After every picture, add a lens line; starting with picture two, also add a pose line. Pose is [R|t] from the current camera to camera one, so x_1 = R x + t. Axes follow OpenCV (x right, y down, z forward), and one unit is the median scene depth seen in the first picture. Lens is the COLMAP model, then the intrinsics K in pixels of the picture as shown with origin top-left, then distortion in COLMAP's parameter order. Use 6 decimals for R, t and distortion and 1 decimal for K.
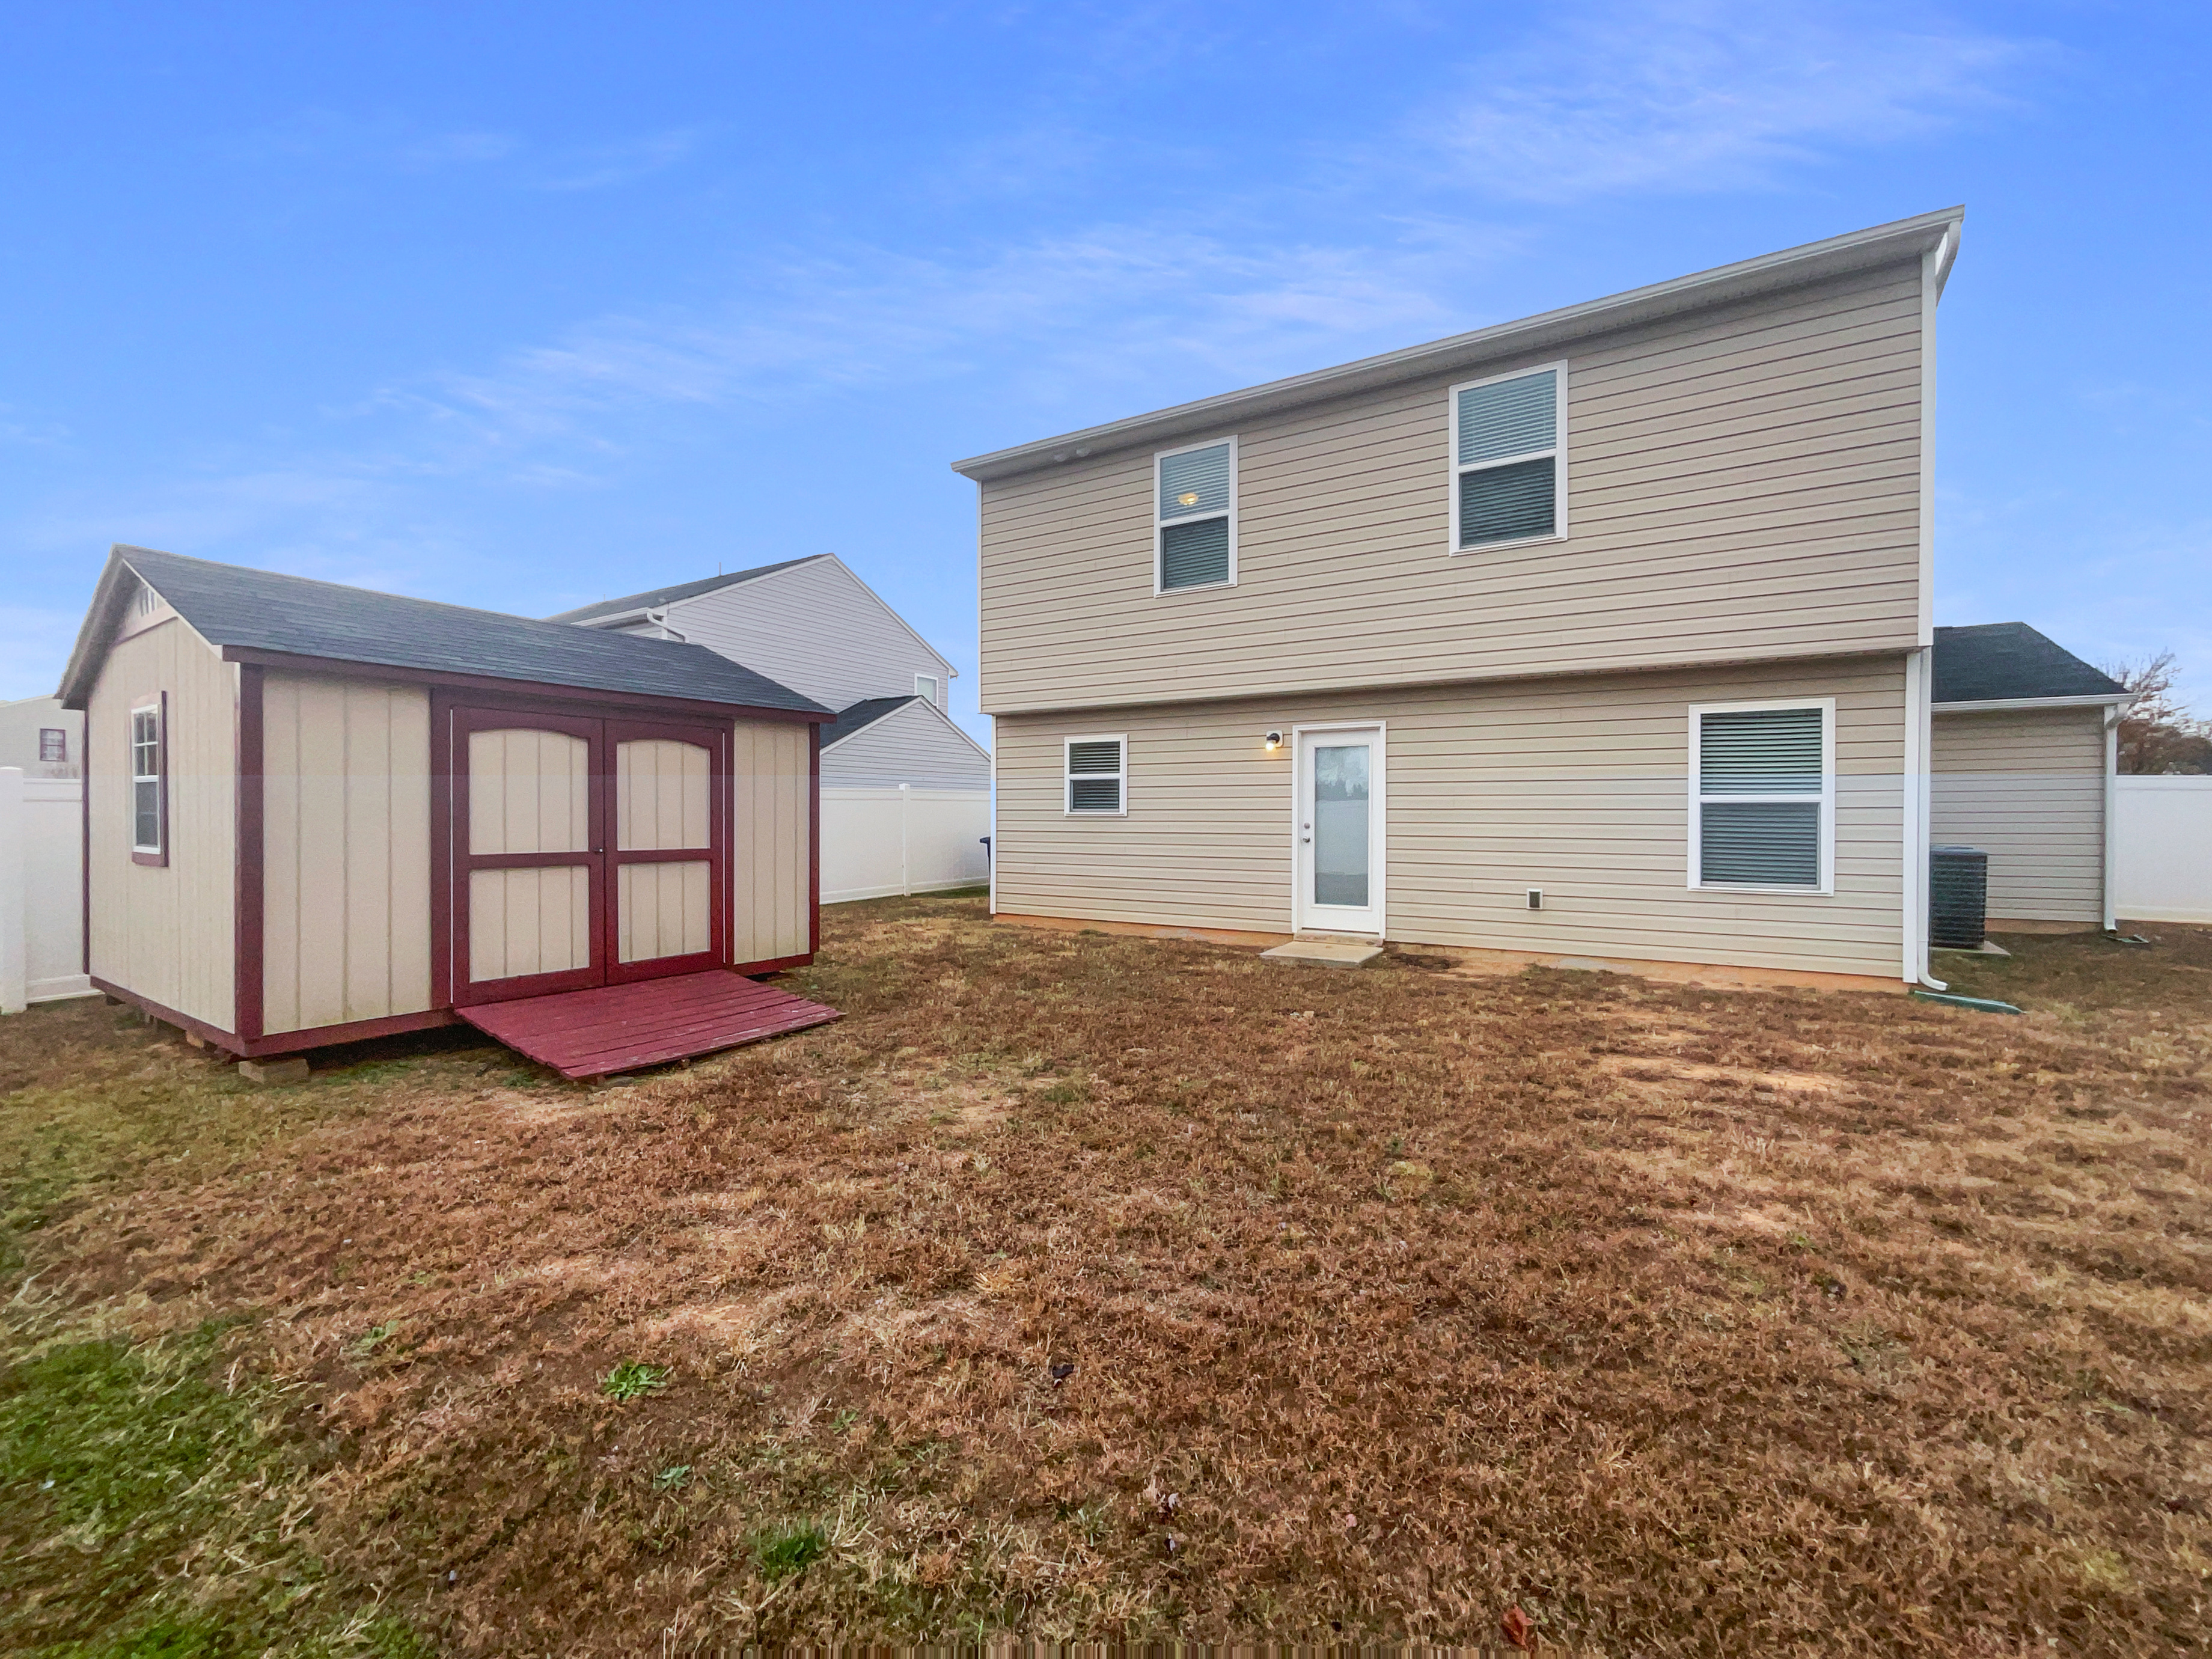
lens RADIAL K [[898.3, 0, 1104.6], [0, 898.3, 820.6], [0, 0, 1]] dist [-0.002431, 0.001163]
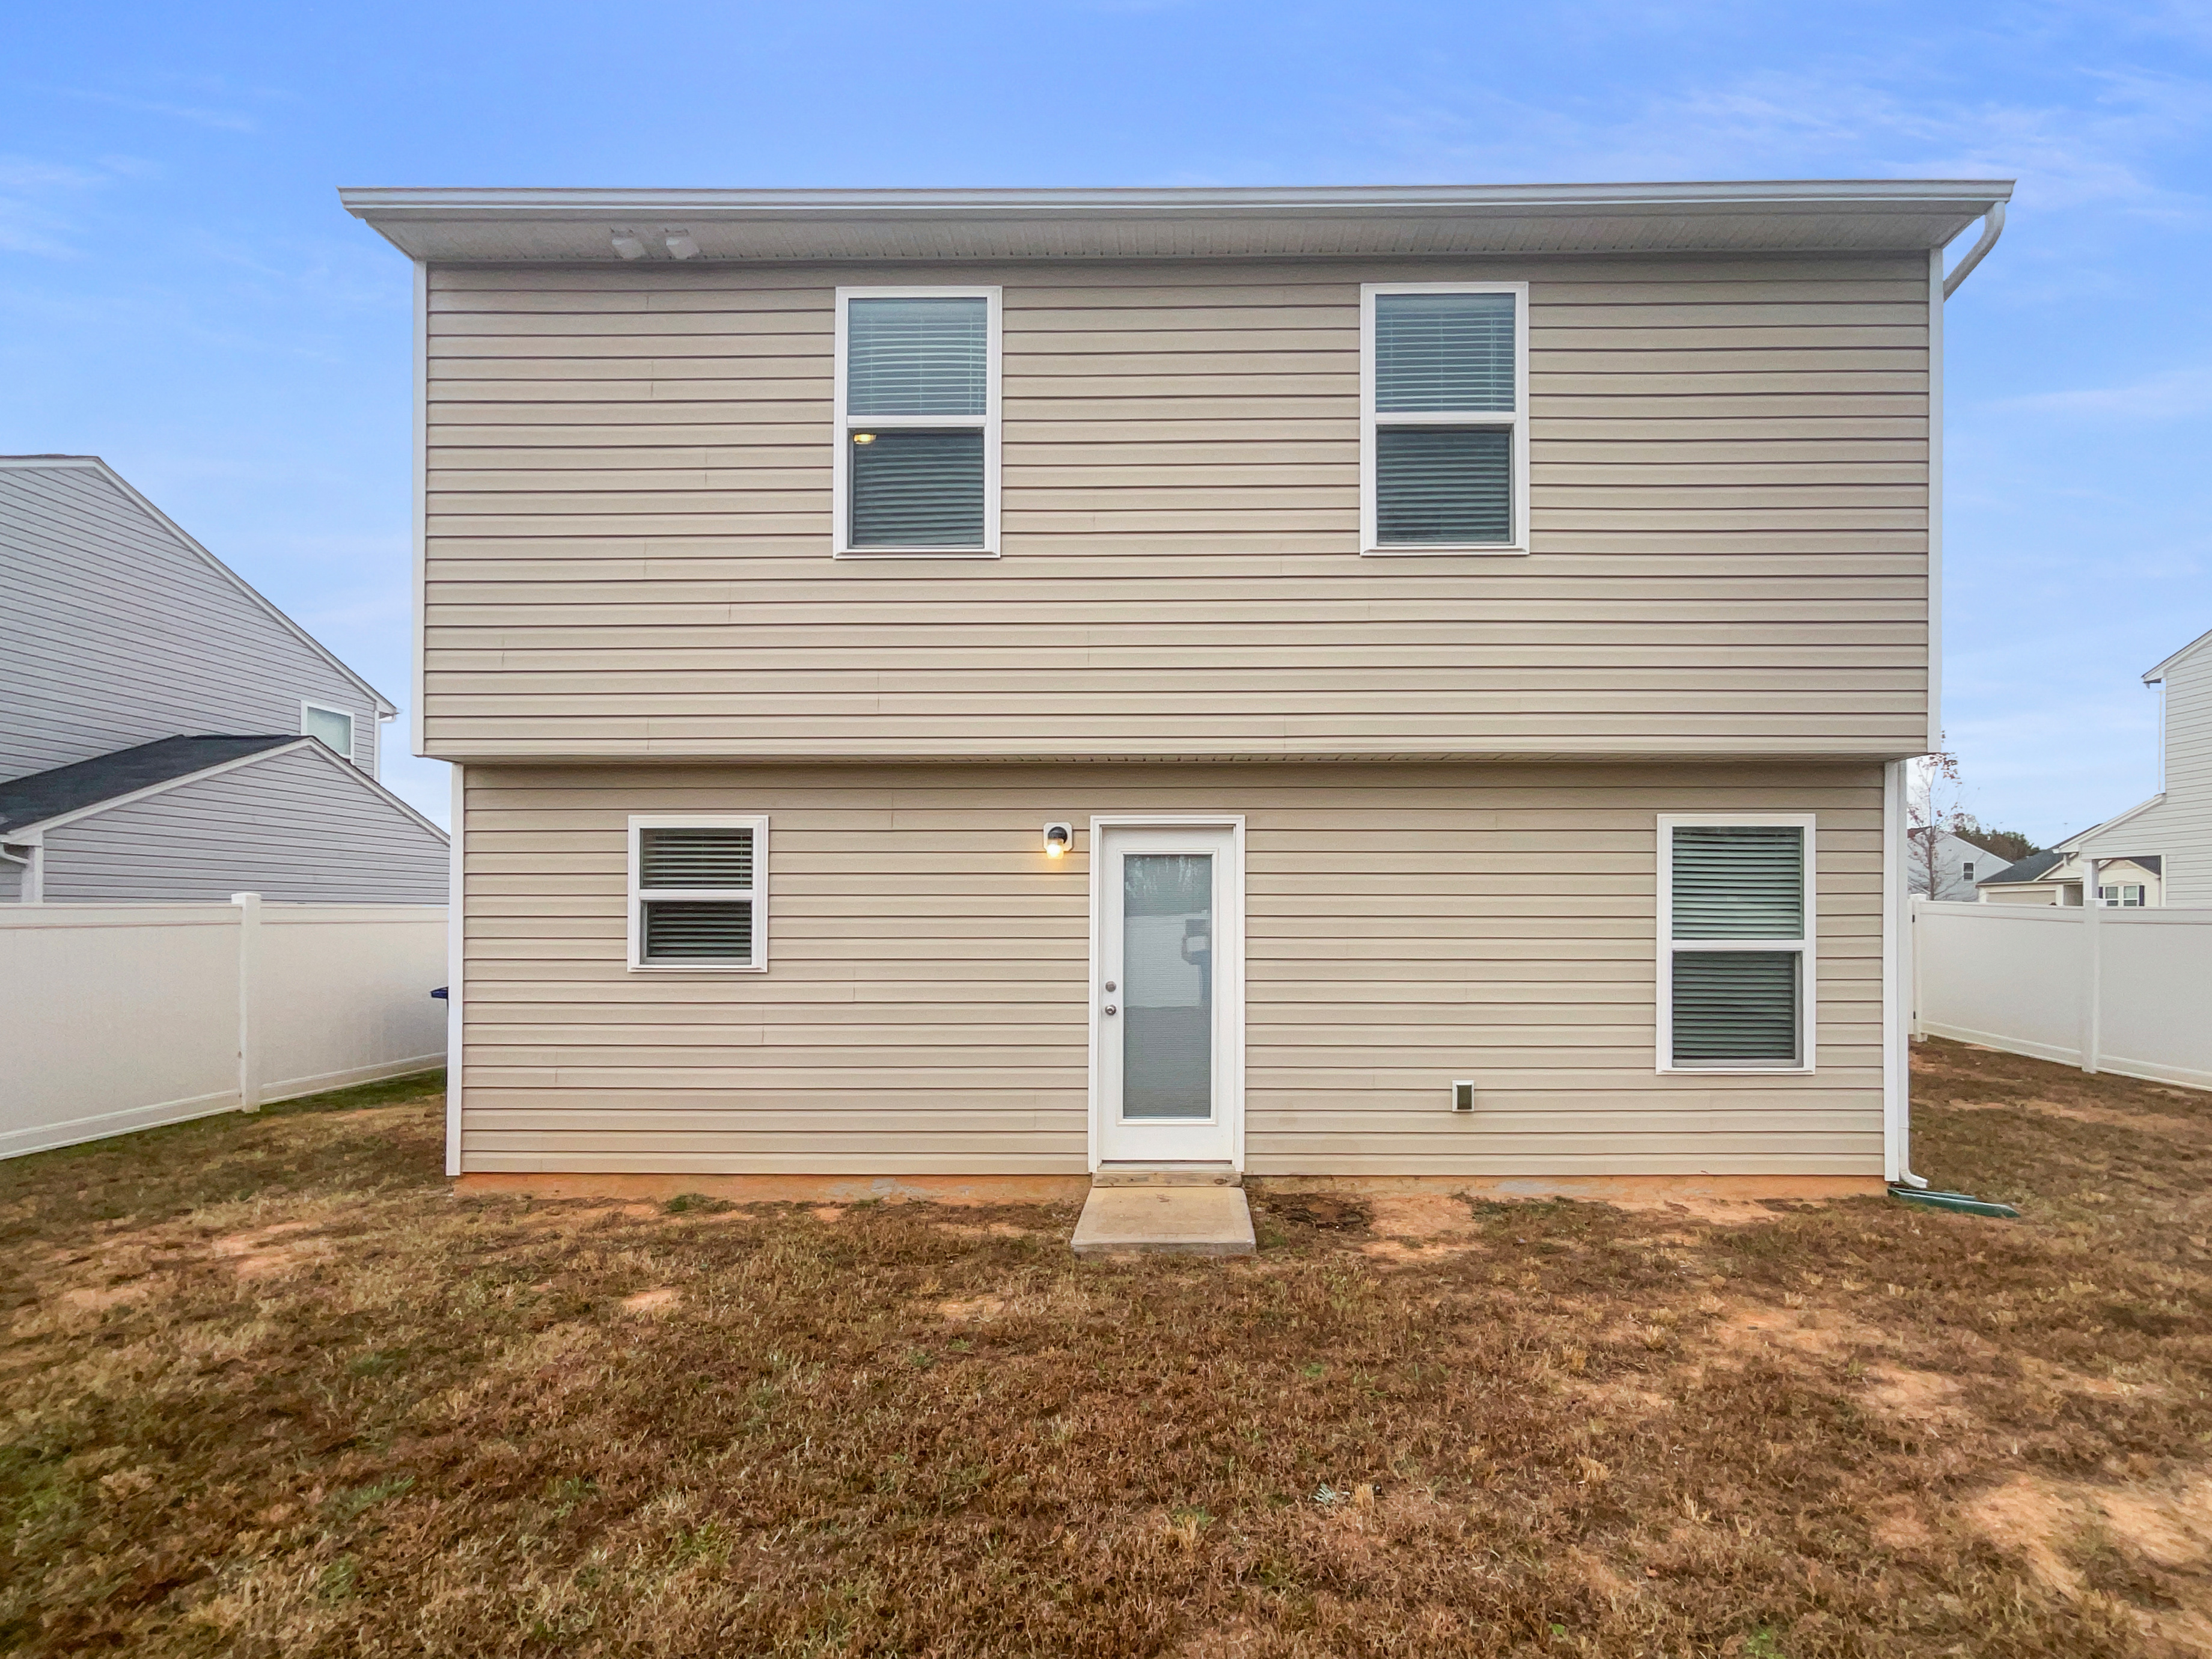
lens RADIAL K [[898.3, 0, 1129.5], [0, 898.3, 886.6], [0, 0, 1]] dist [-0.002431, 0.001163]
pose [[0.872620, 0.005990, 0.488363, -0.052256], [0.002856, 0.999845, -0.017366, -0.049929], [-0.488391, 0.016549, 0.872468, 0.488990]]
